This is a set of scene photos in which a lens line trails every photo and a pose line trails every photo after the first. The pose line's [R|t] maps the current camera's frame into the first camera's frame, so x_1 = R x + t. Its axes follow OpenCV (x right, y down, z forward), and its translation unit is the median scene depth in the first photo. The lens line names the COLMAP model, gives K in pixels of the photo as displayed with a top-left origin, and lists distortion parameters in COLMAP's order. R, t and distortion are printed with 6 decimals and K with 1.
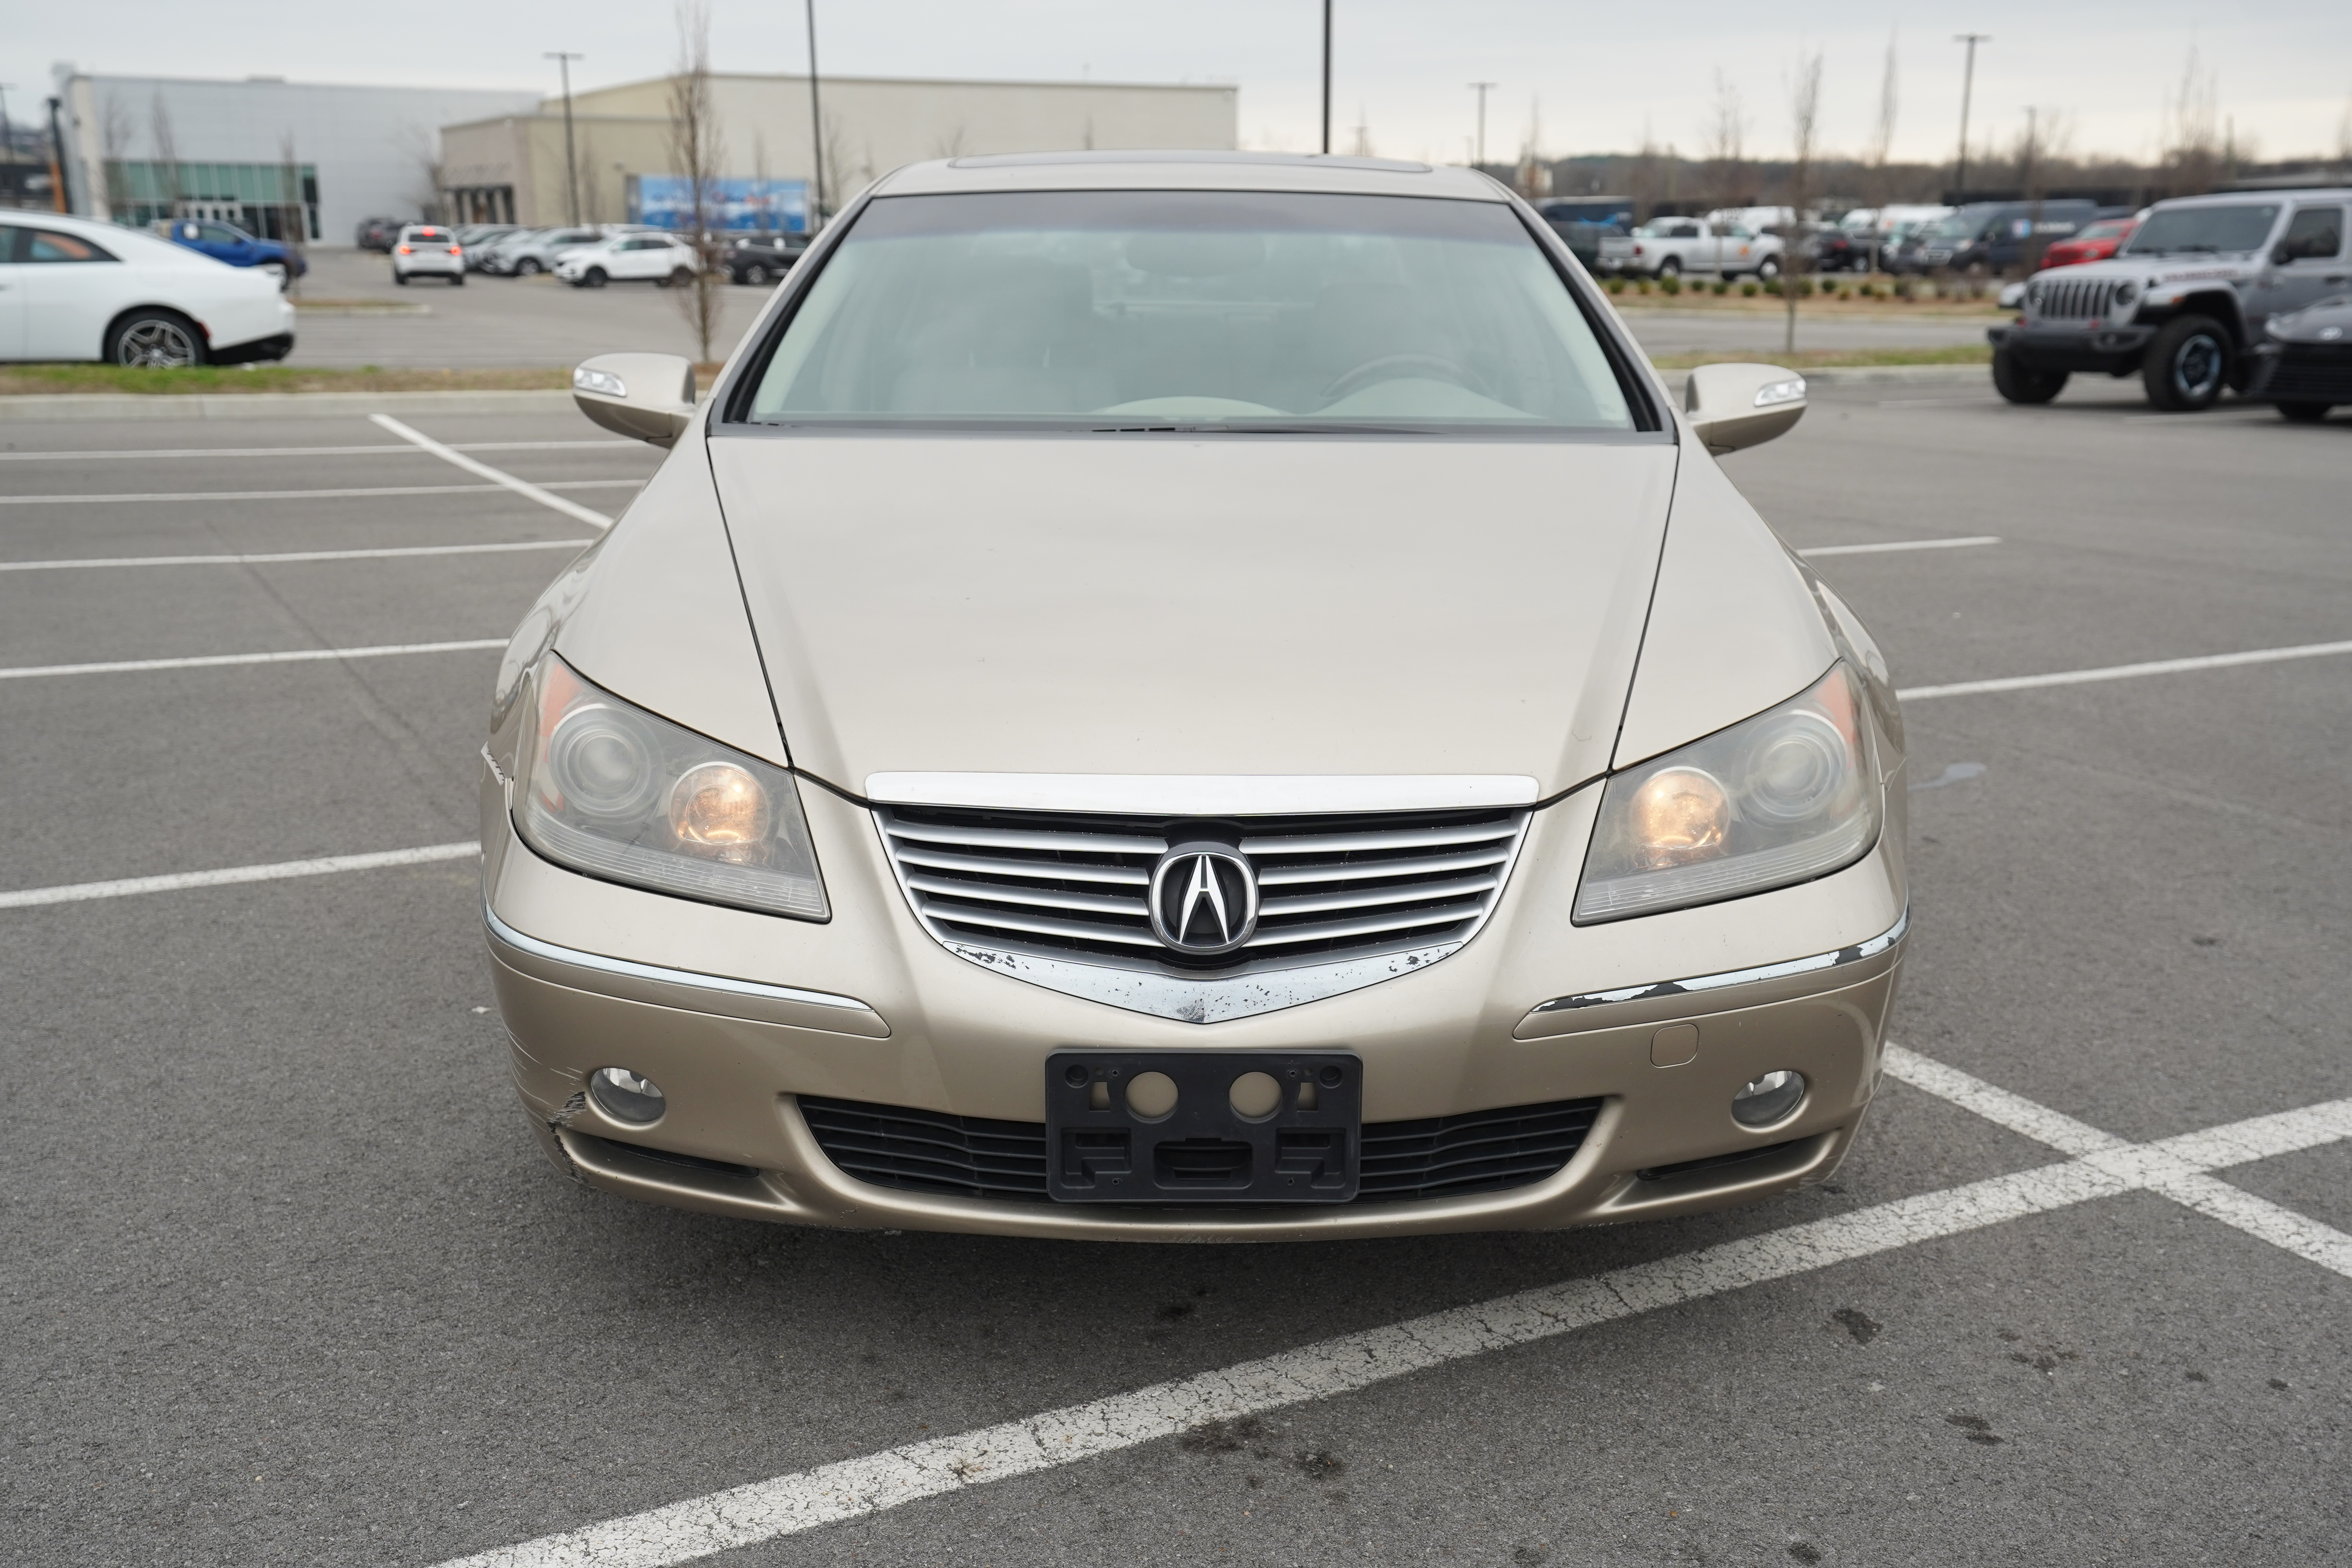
lens RADIAL K [[2203.7, 0, 1188.8], [0, 2203.7, 783.0], [0, 0, 1]] dist [0.079363, 0.000000]
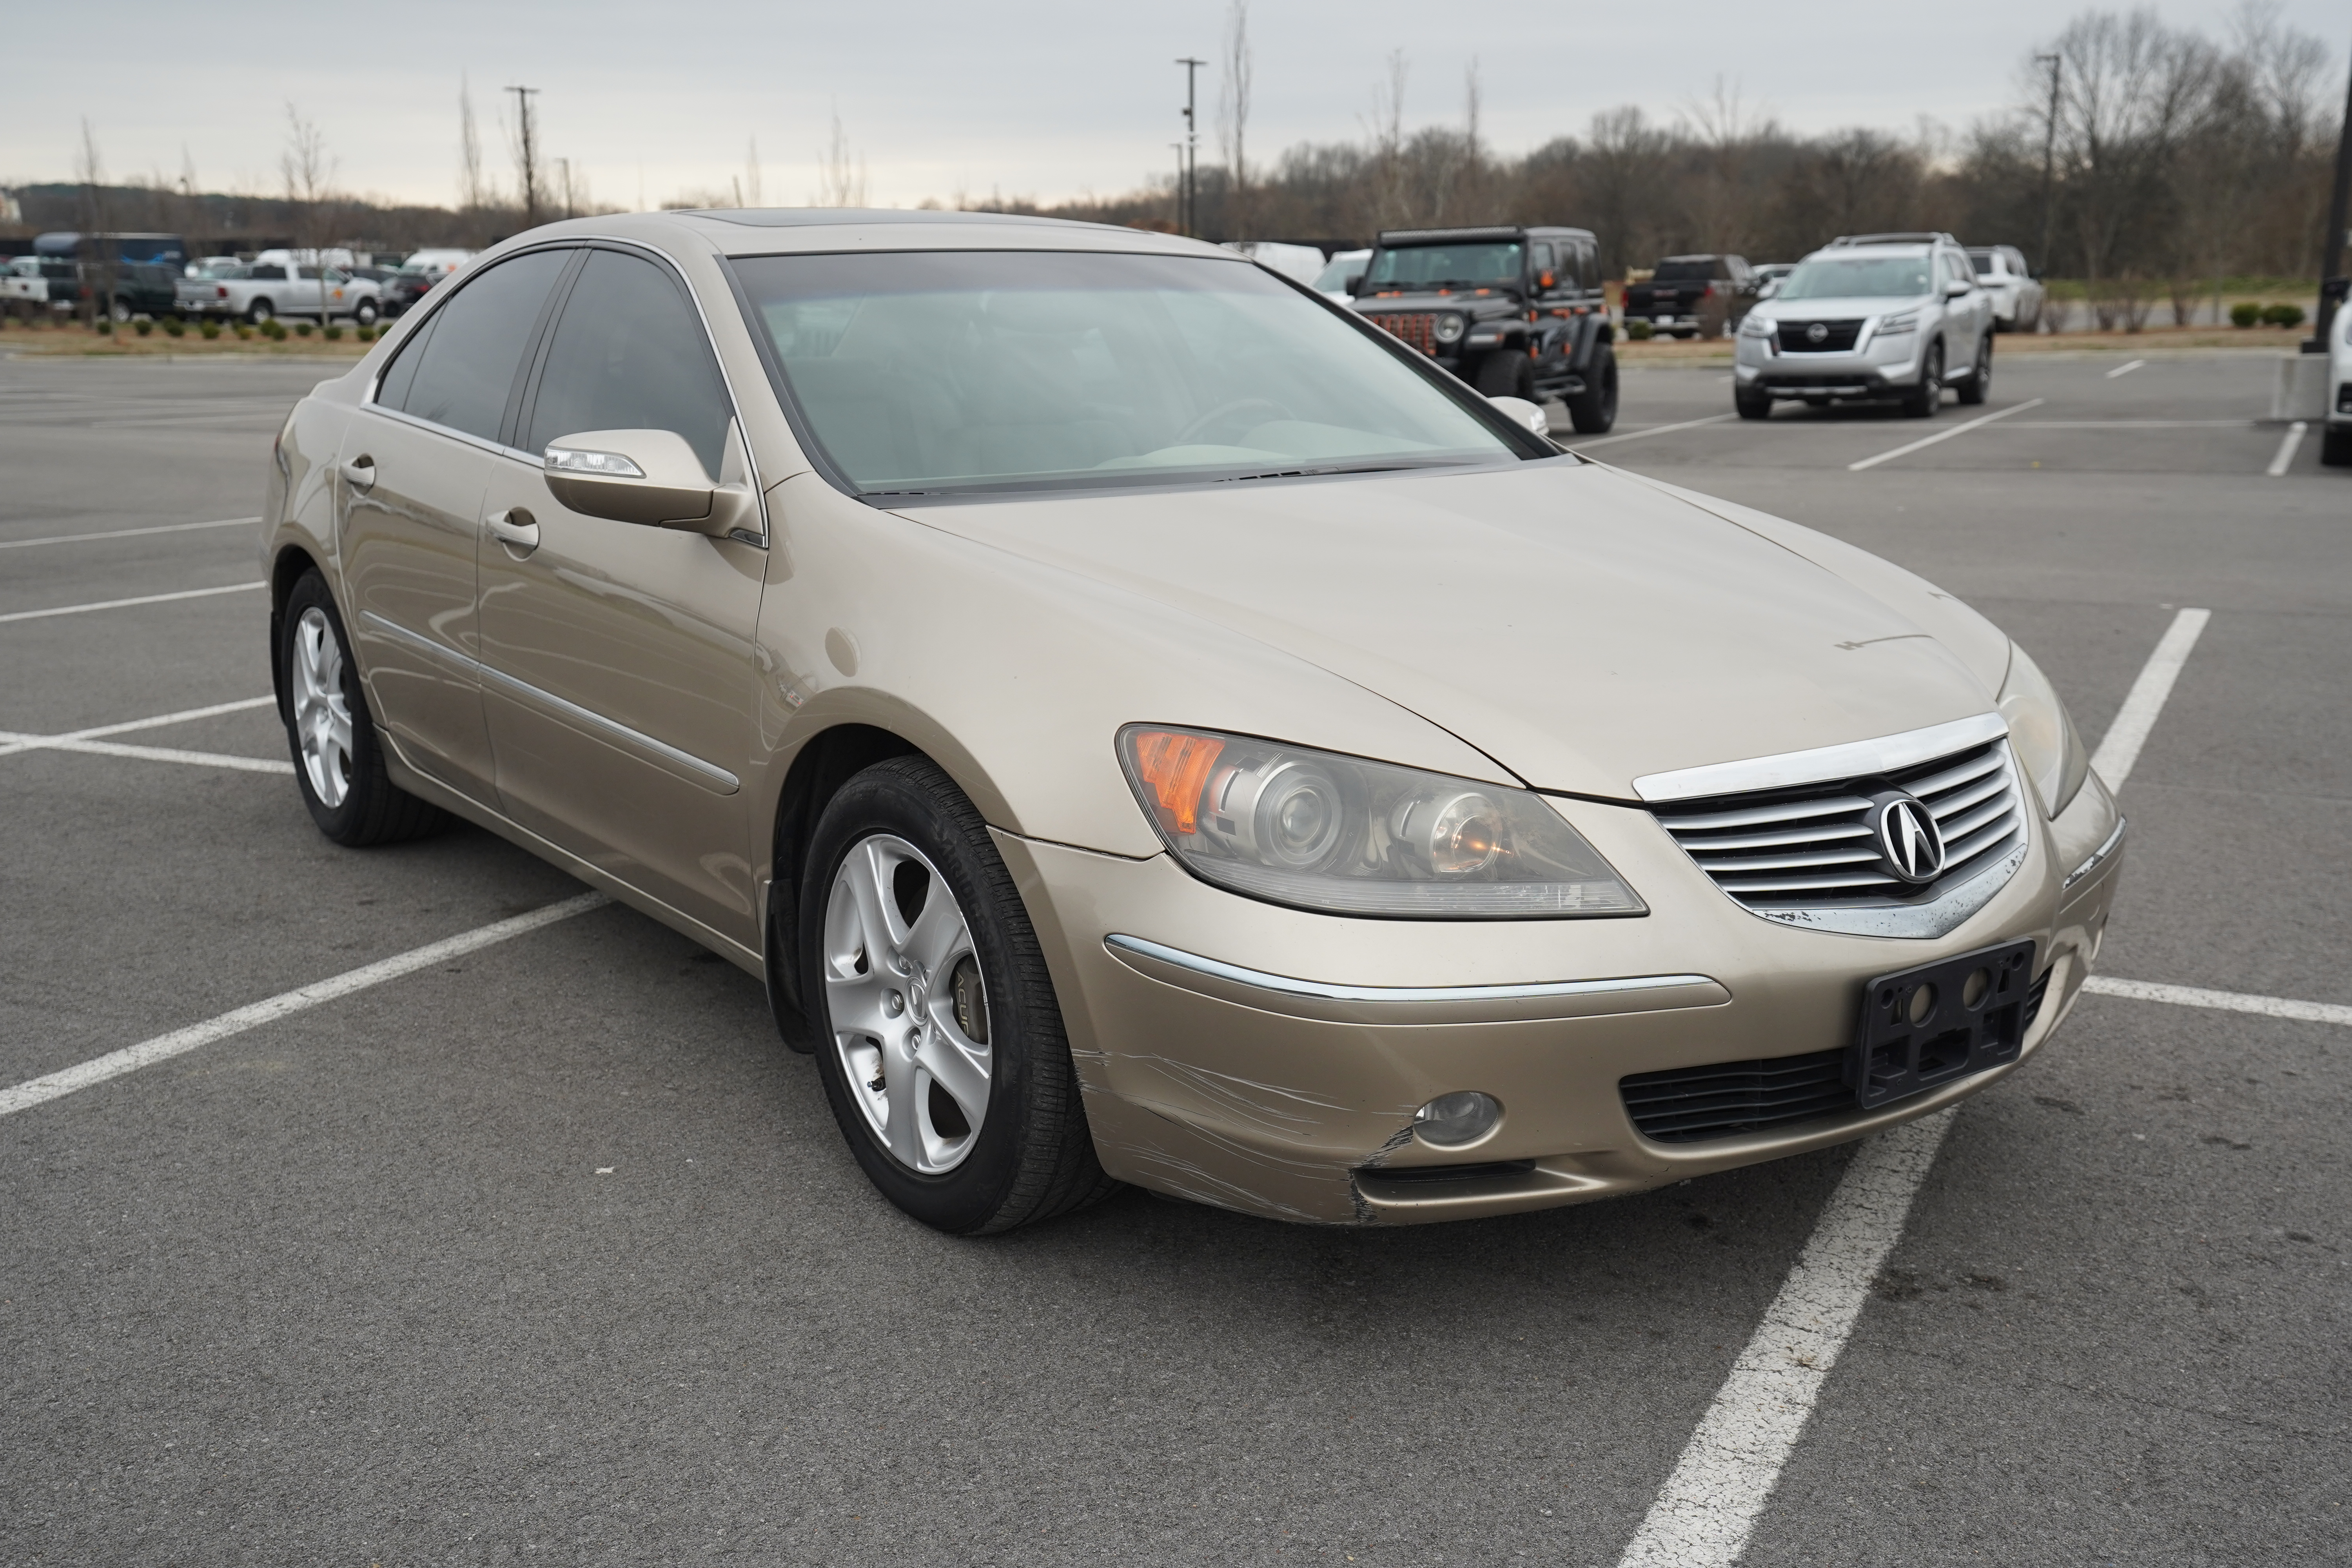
lens RADIAL K [[2203.7, 0, 1194.8], [0, 2203.7, 782.9], [0, 0, 1]] dist [0.079363, 0.000000]
pose [[0.813294, -0.132923, 0.566467, -0.754641], [0.143570, 0.989298, 0.026014, -0.049847], [-0.563863, 0.060170, 0.823674, 0.159085]]
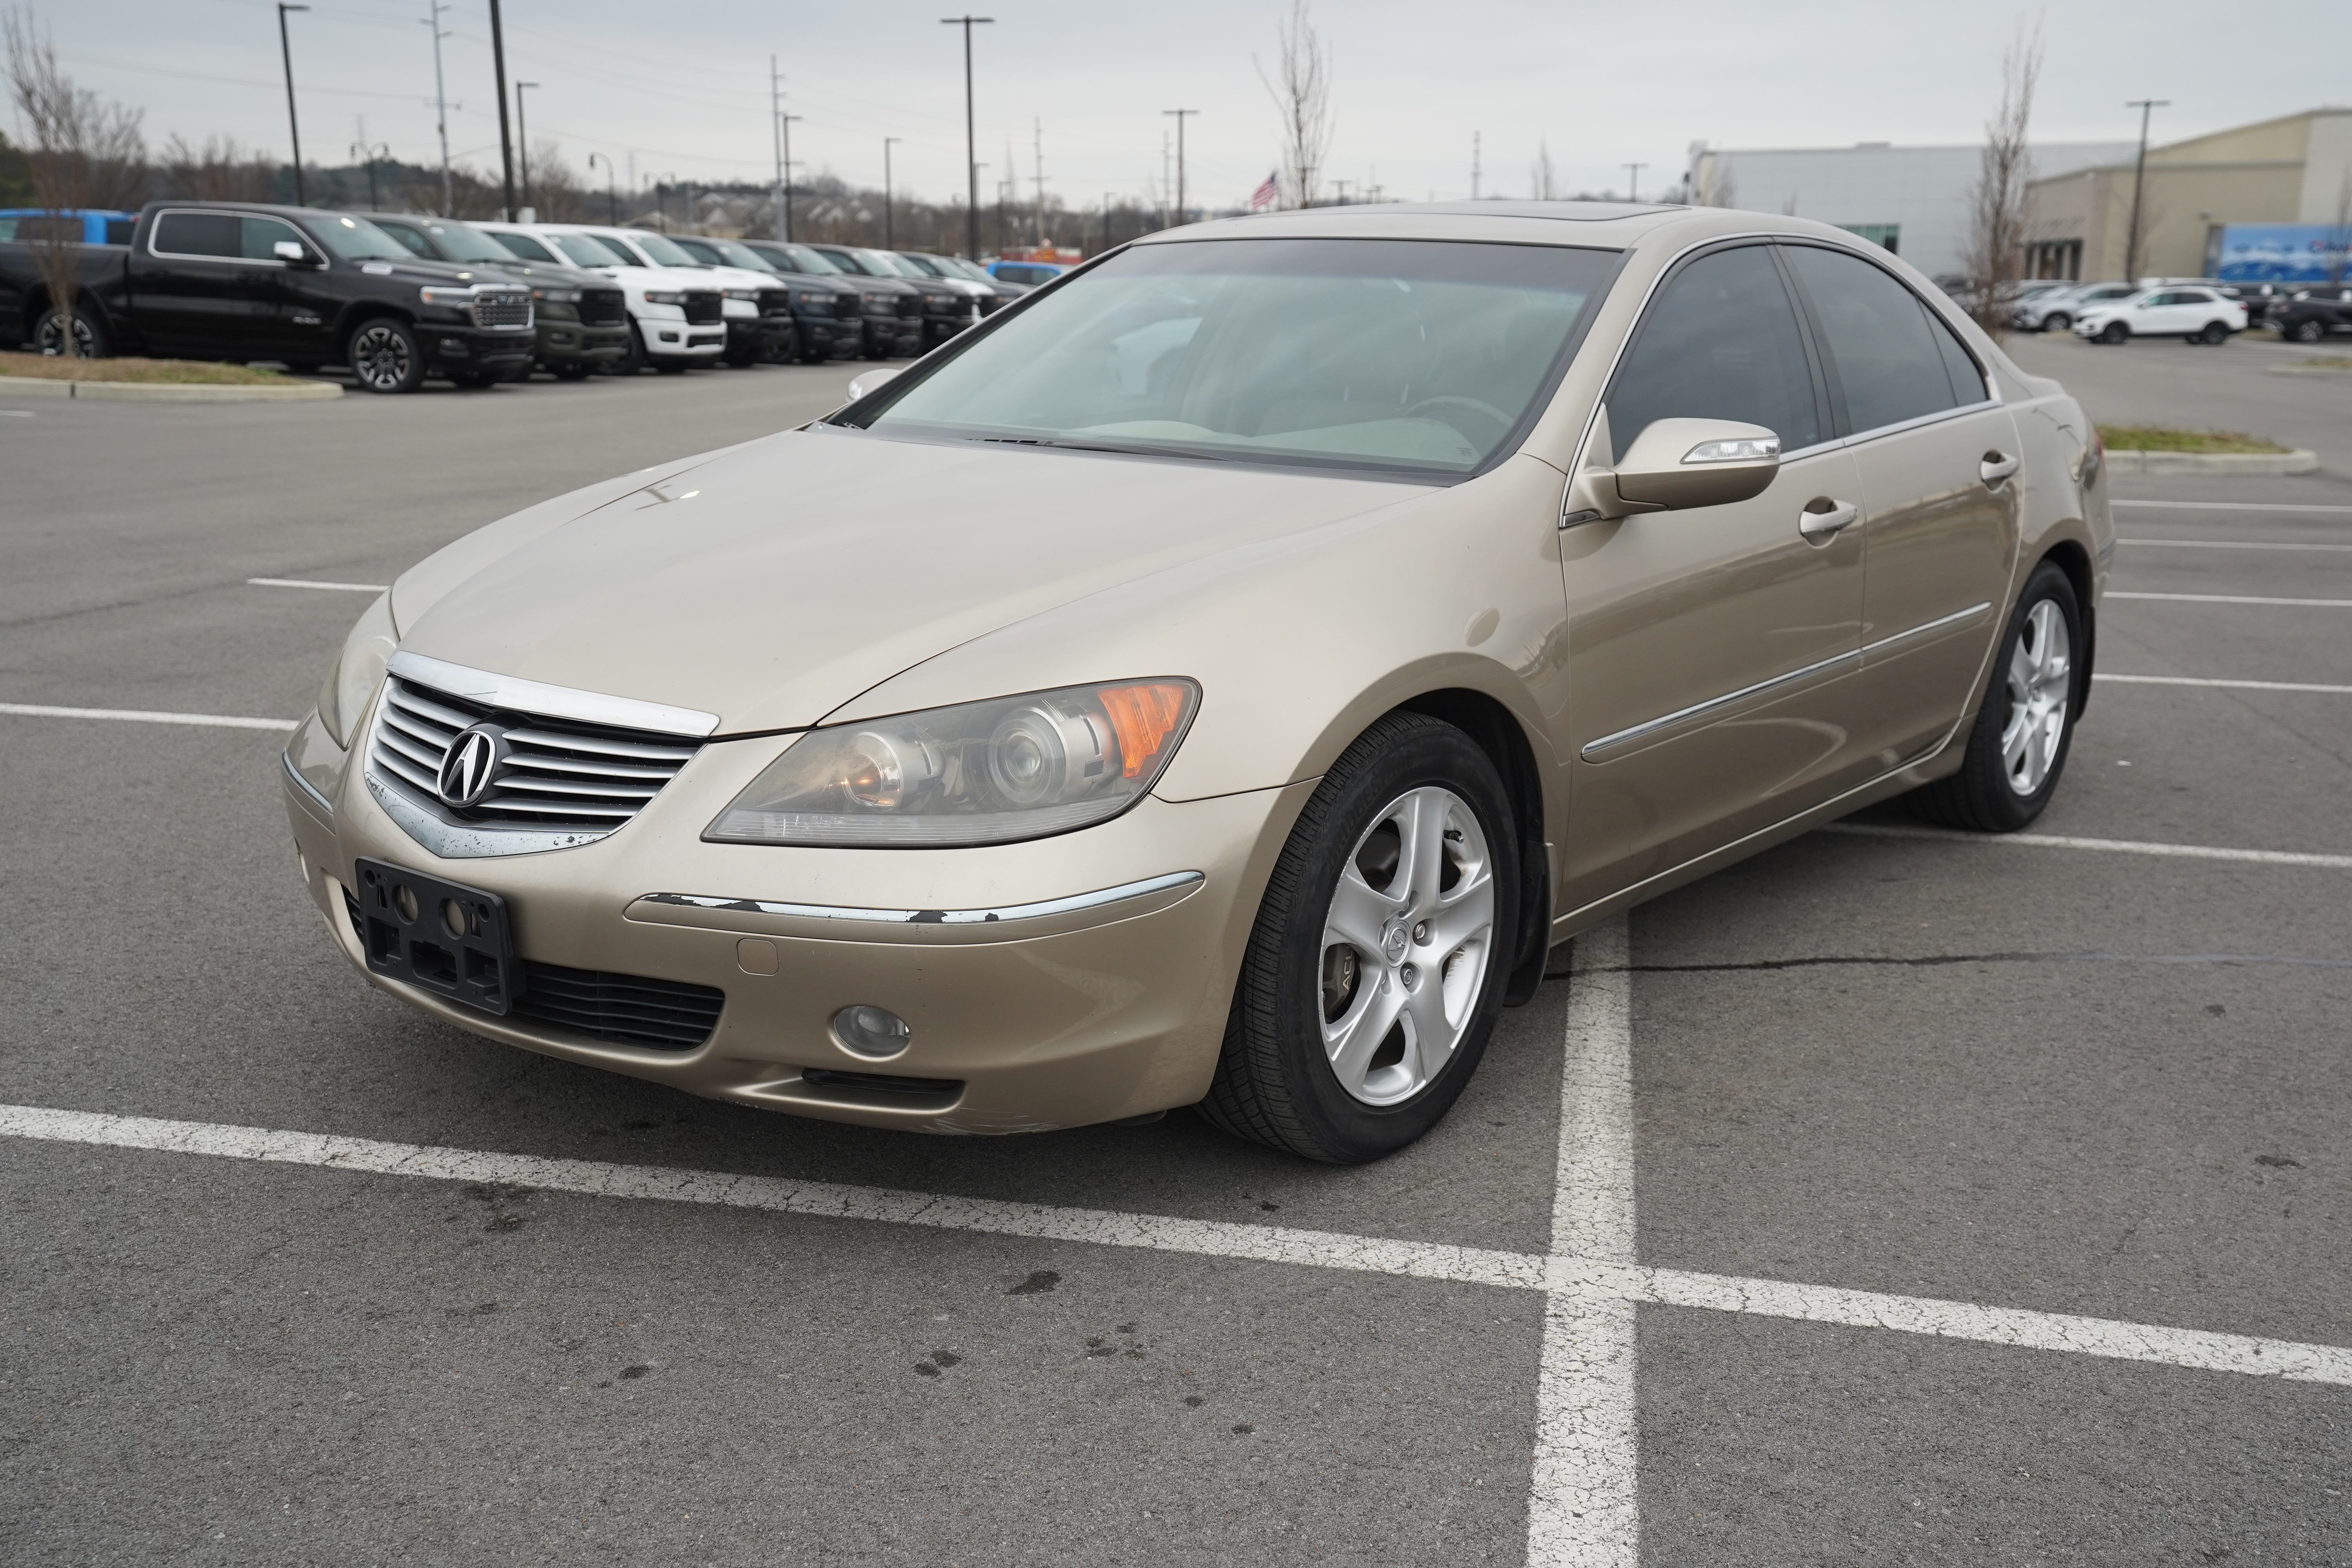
lens RADIAL K [[2203.7, 0, 1187.2], [0, 2203.7, 786.6], [0, 0, 1]] dist [0.079363, 0.000000]
pose [[0.782380, 0.147420, -0.605103, 0.859143], [-0.160912, 0.986441, 0.032271, -0.035307], [0.601656, 0.072120, 0.795493, 0.155993]]
